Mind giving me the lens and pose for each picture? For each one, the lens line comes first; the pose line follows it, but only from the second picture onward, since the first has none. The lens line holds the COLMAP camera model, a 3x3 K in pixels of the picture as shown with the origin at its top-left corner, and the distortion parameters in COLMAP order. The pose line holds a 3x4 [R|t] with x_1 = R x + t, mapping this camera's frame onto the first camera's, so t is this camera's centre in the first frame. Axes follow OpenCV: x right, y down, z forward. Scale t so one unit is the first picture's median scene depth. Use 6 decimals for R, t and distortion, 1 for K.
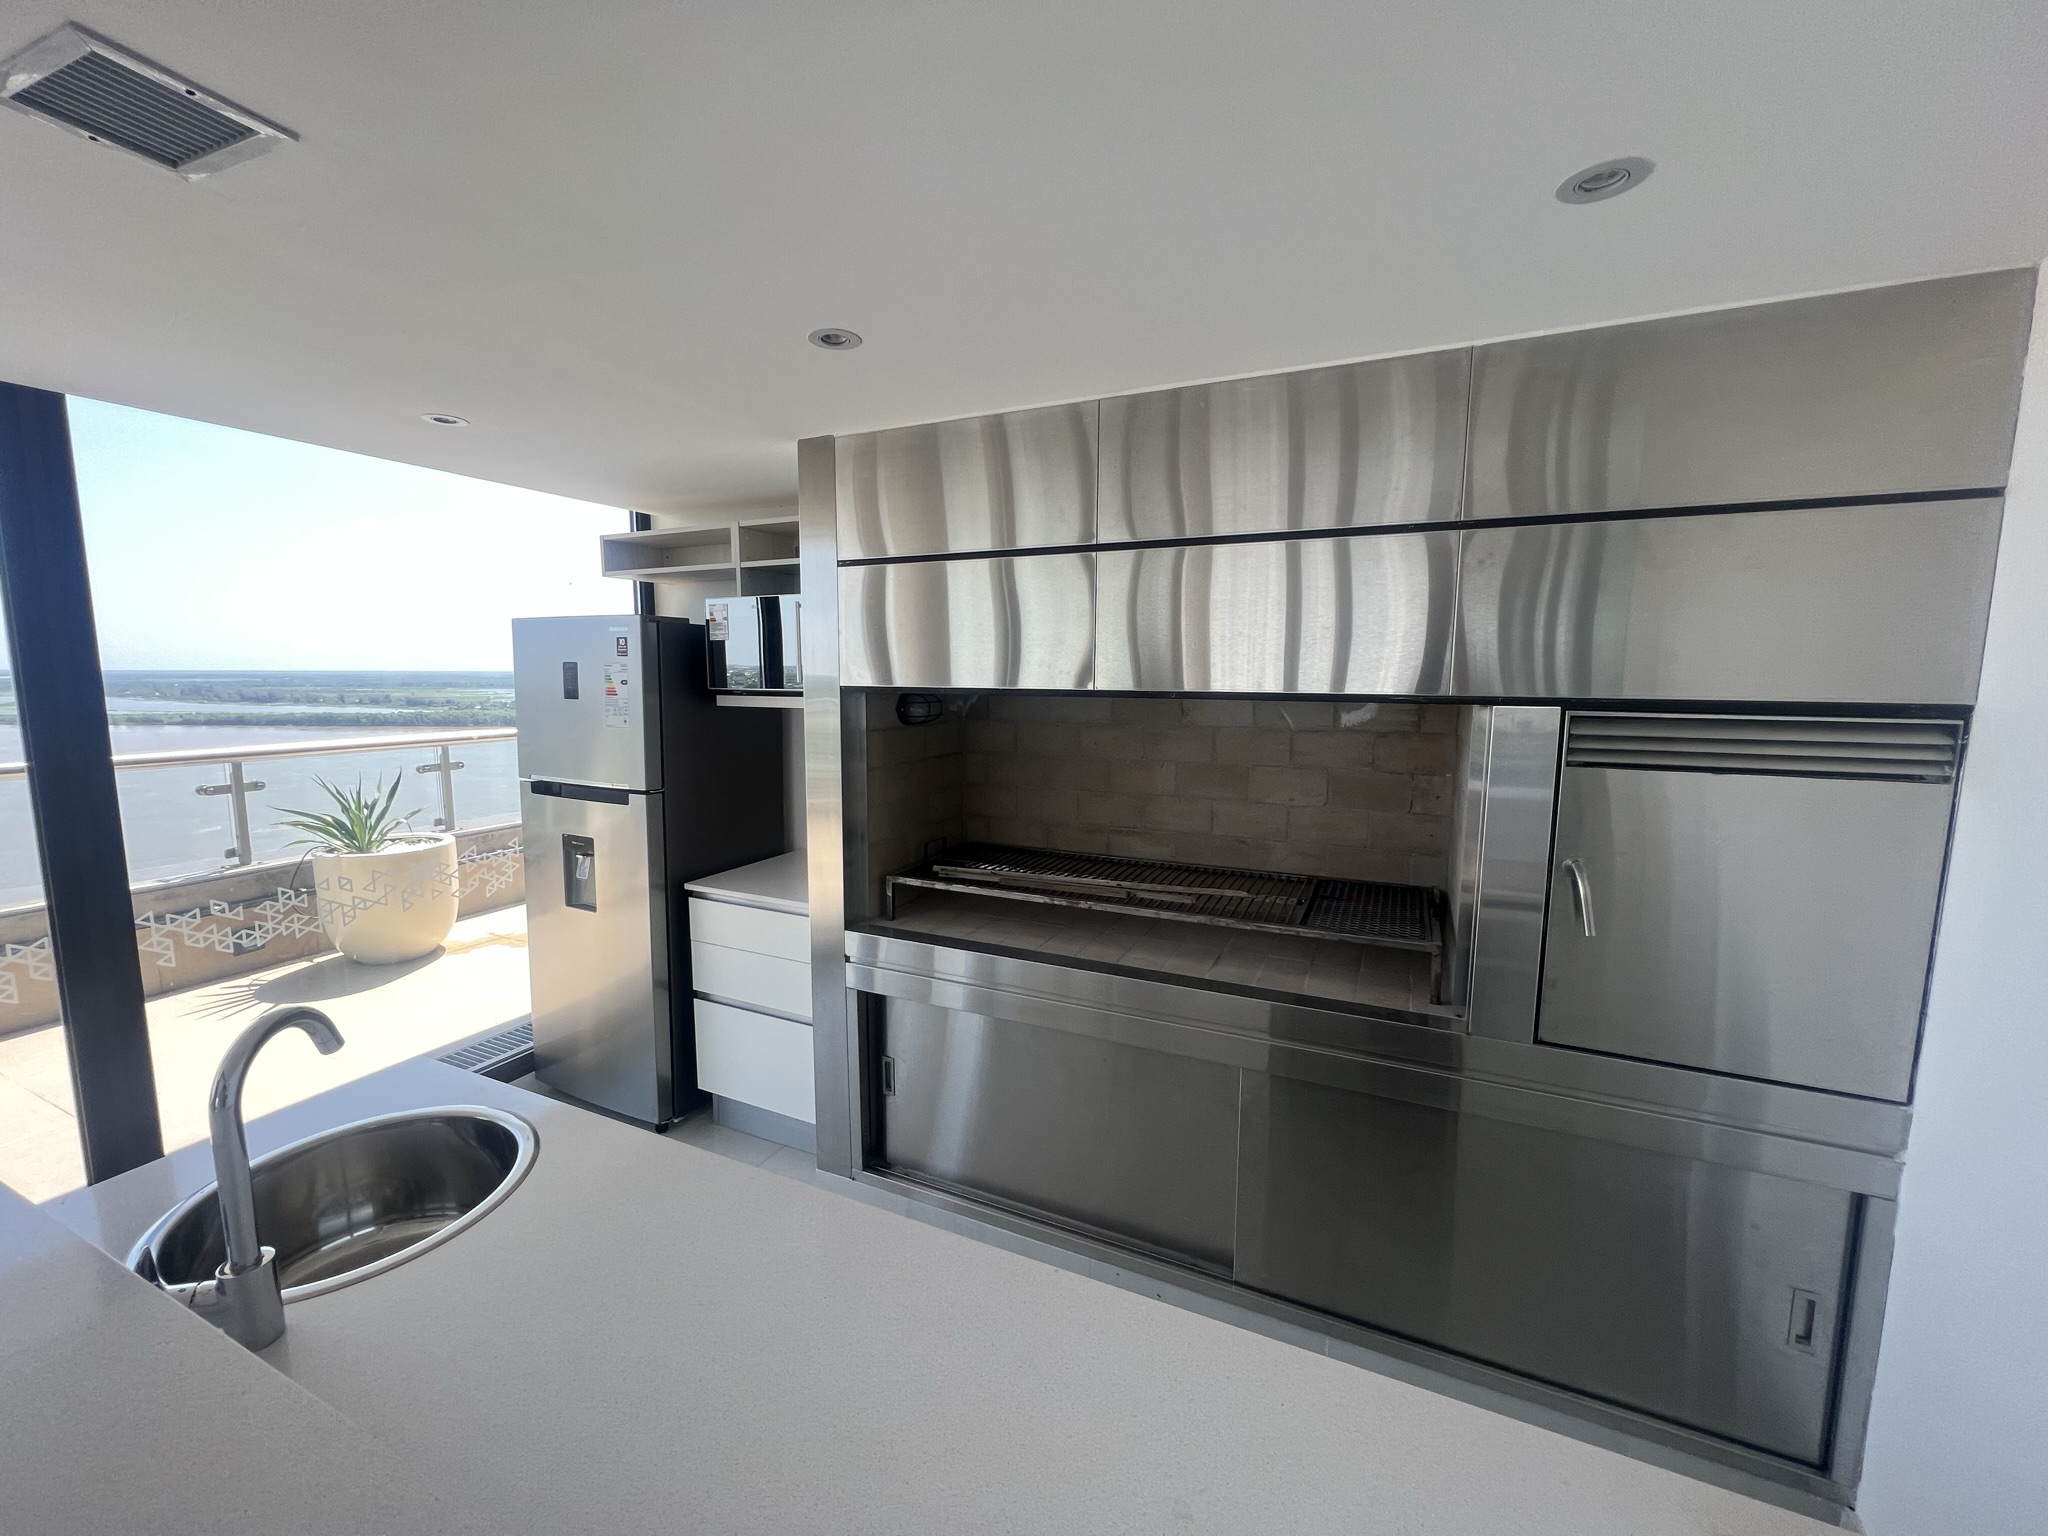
lens RADIAL K [[820.5, 0, 1028.0], [0, 820.5, 778.3], [0, 0, 1]] dist [0.003797, 0.000635]
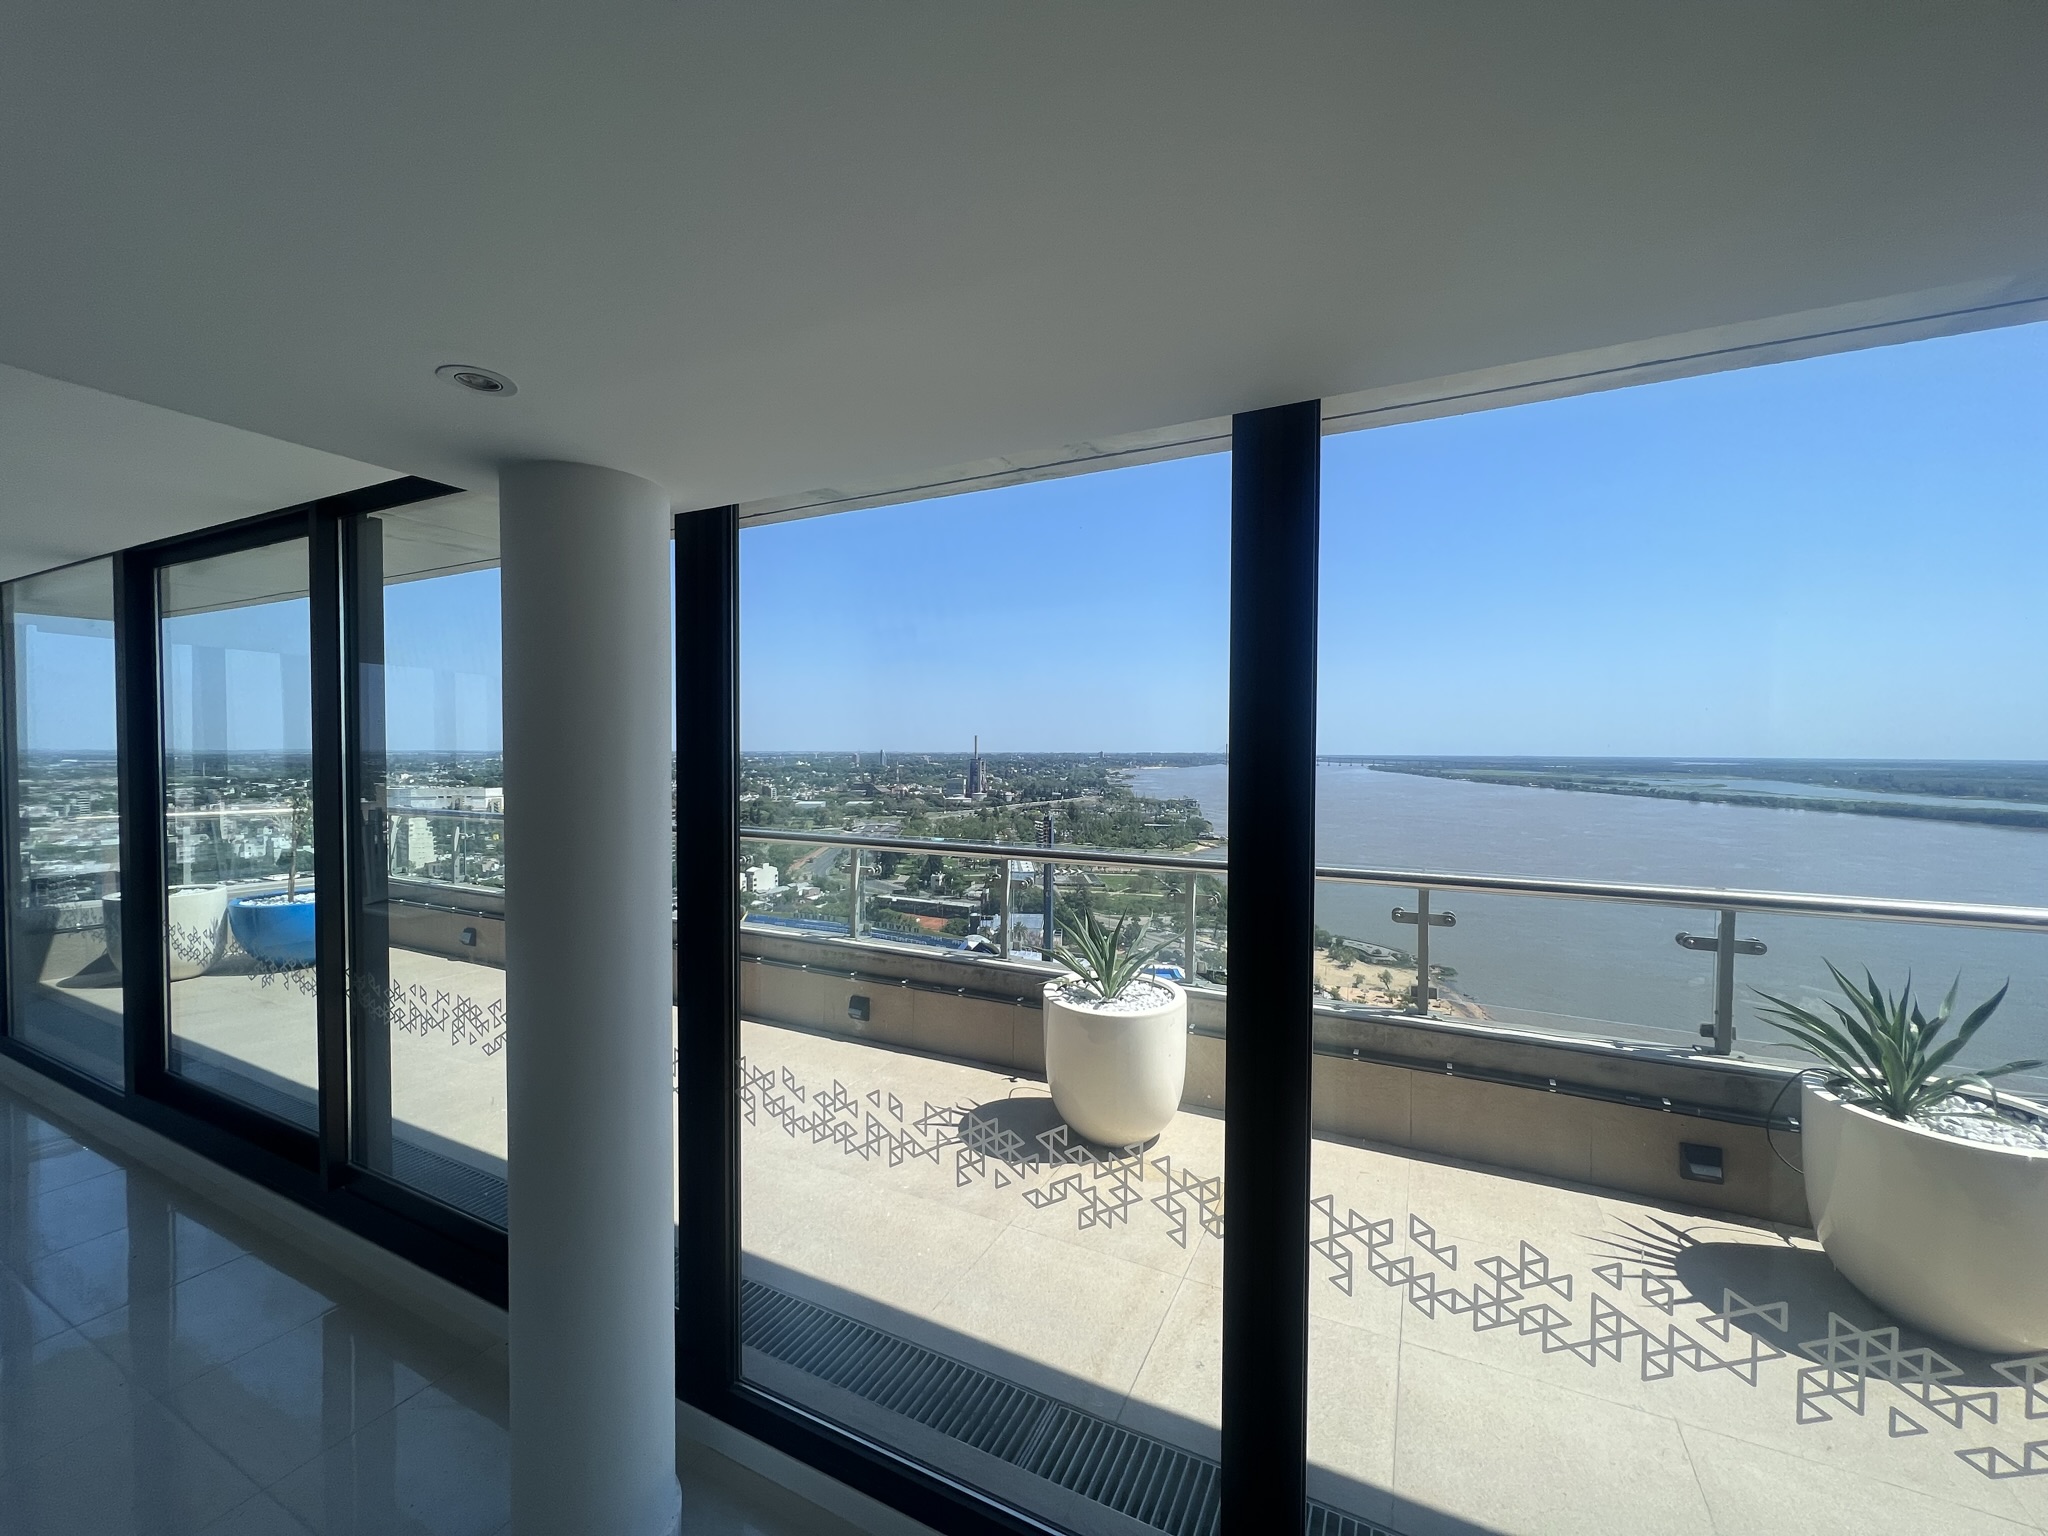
lens RADIAL K [[820.5, 0, 1015.1], [0, 820.5, 768.3], [0, 0, 1]] dist [0.003797, 0.000635]
pose [[-0.022617, 0.018272, -0.999577, -0.223907], [-0.136723, 0.990383, 0.021198, -0.073250], [0.990351, 0.137144, -0.019901, 0.373731]]
